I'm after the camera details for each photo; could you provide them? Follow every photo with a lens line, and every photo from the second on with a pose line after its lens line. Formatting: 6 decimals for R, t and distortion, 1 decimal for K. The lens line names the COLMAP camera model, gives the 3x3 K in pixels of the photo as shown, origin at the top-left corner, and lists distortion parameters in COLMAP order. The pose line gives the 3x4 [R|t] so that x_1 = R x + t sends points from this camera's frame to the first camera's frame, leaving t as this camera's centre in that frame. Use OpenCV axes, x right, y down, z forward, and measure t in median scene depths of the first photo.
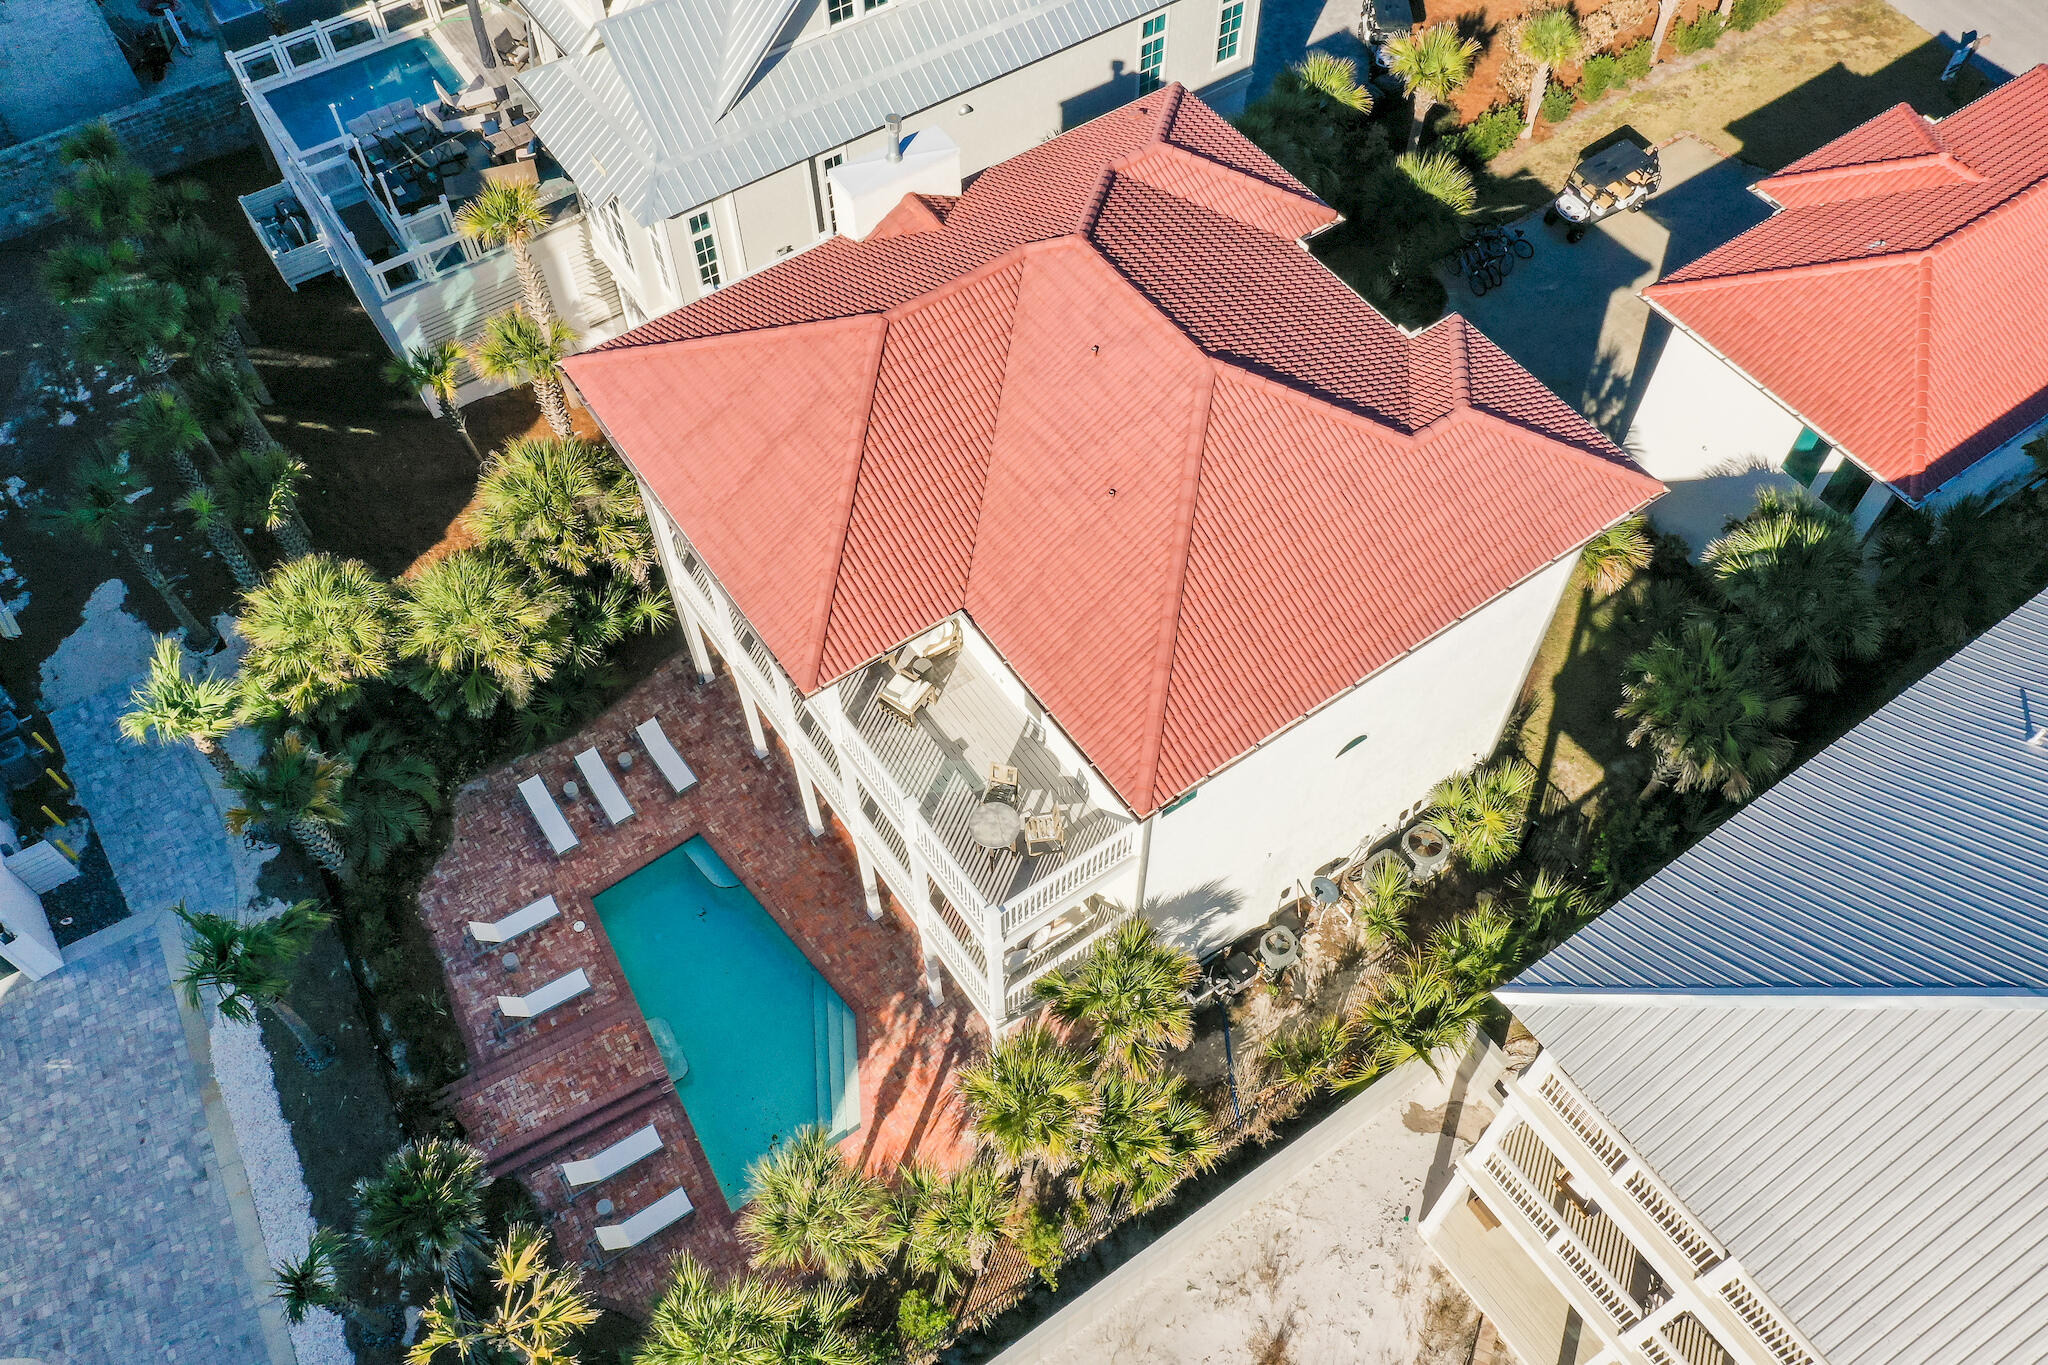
lens RADIAL K [[1626.7, 0, 1022.9], [0, 1626.7, 680.7], [0, 0, 1]] dist [0.001767, 0.002669]
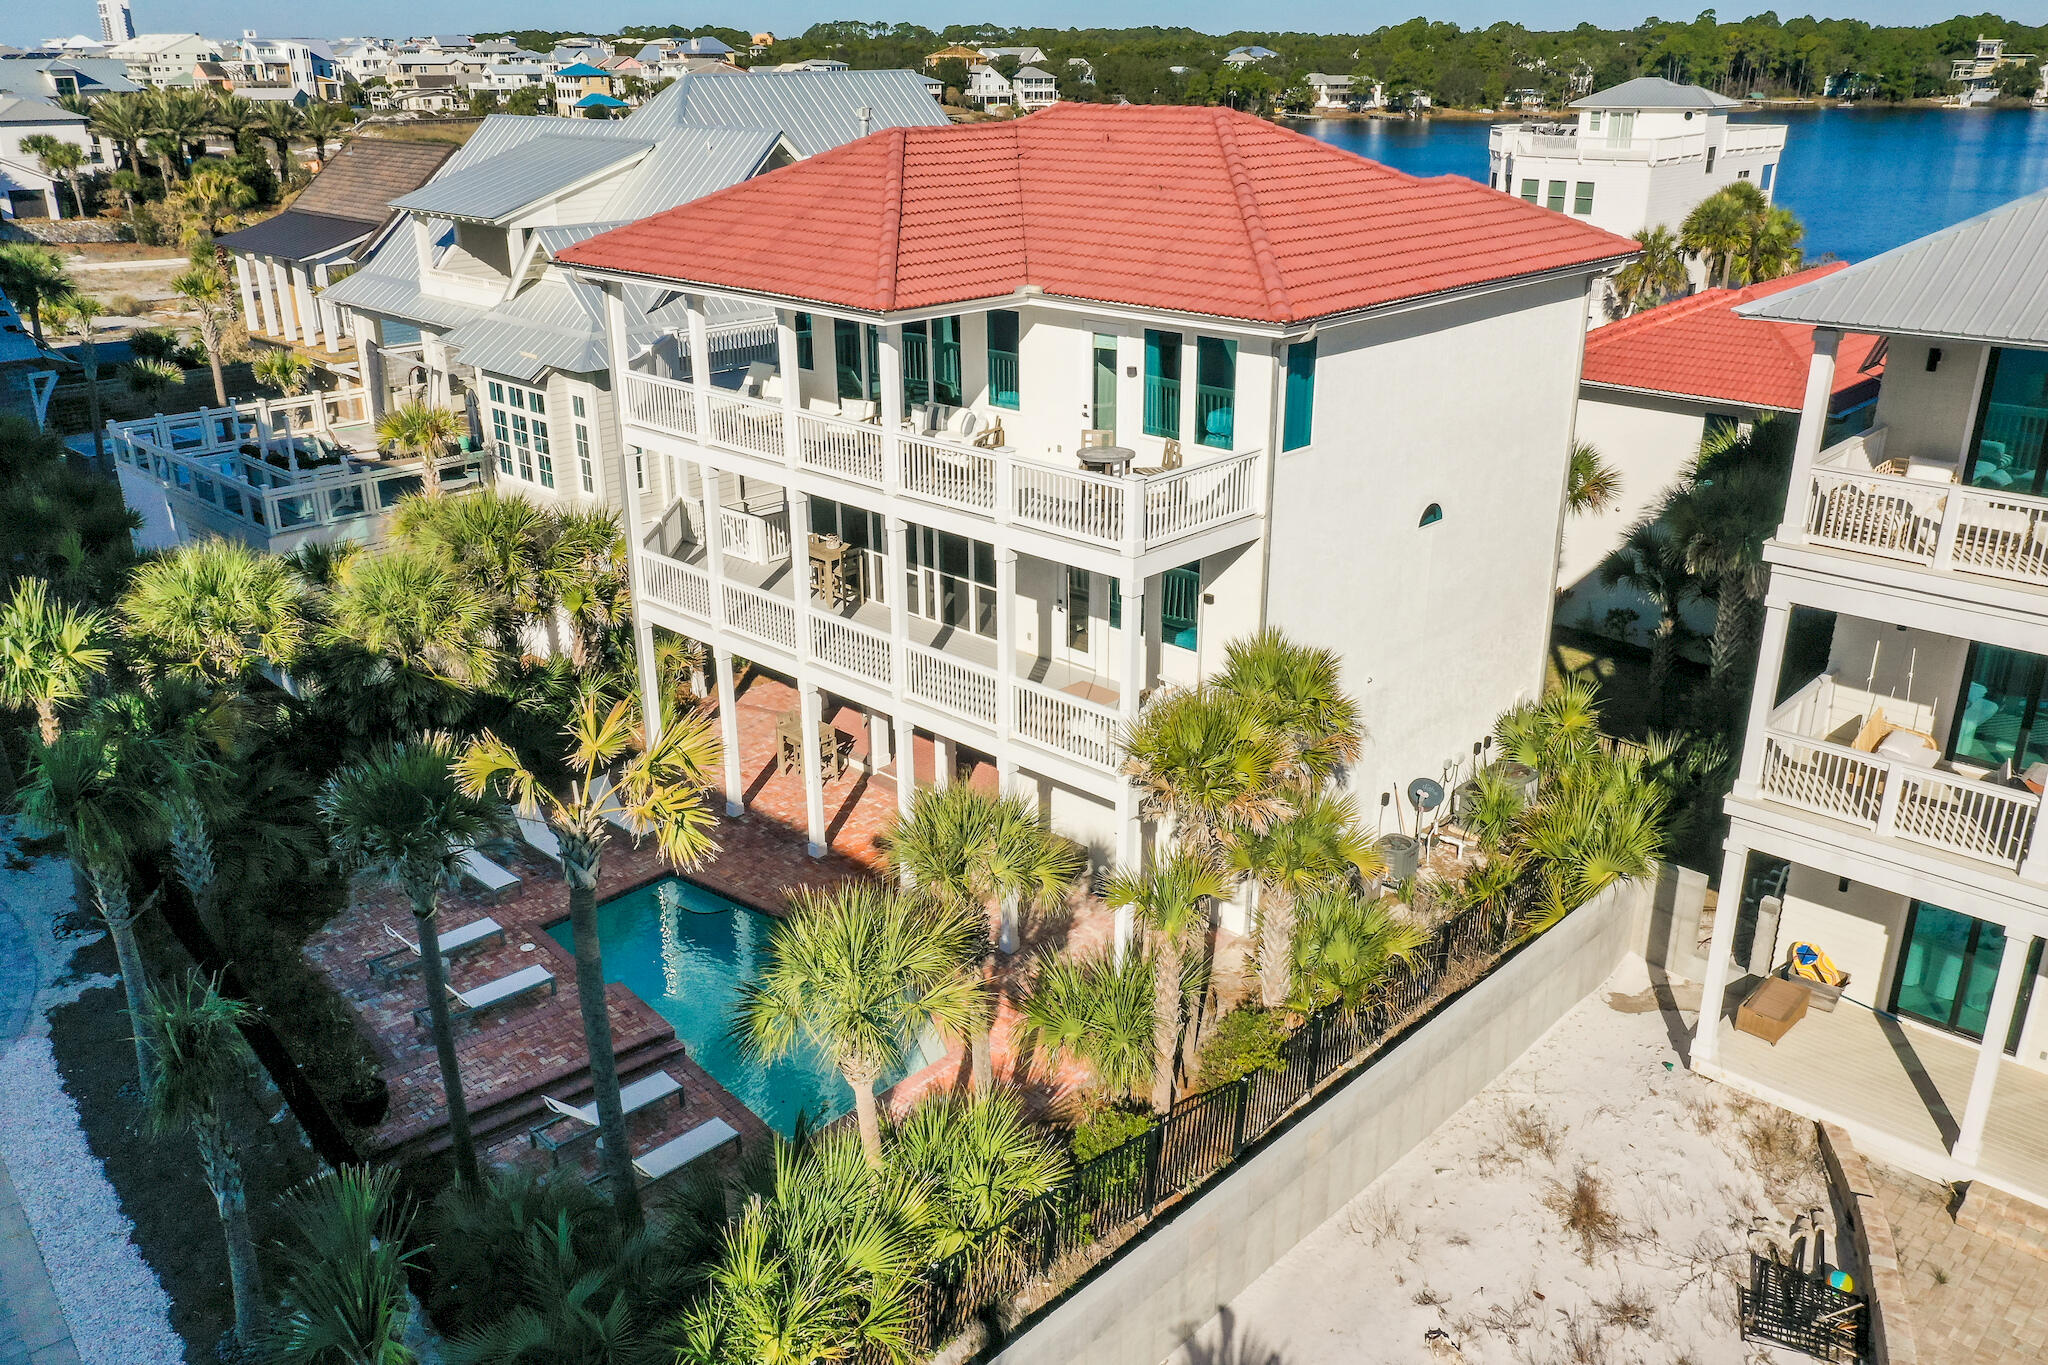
lens RADIAL K [[1626.7, 0, 1027.3], [0, 1626.7, 684.9], [0, 0, 1]] dist [0.001767, 0.002669]
pose [[0.978918, -0.069495, 0.192069, -0.193367], [0.166716, 0.815132, -0.554766, 0.548464], [-0.118008, 0.575091, 0.809533, 0.301653]]
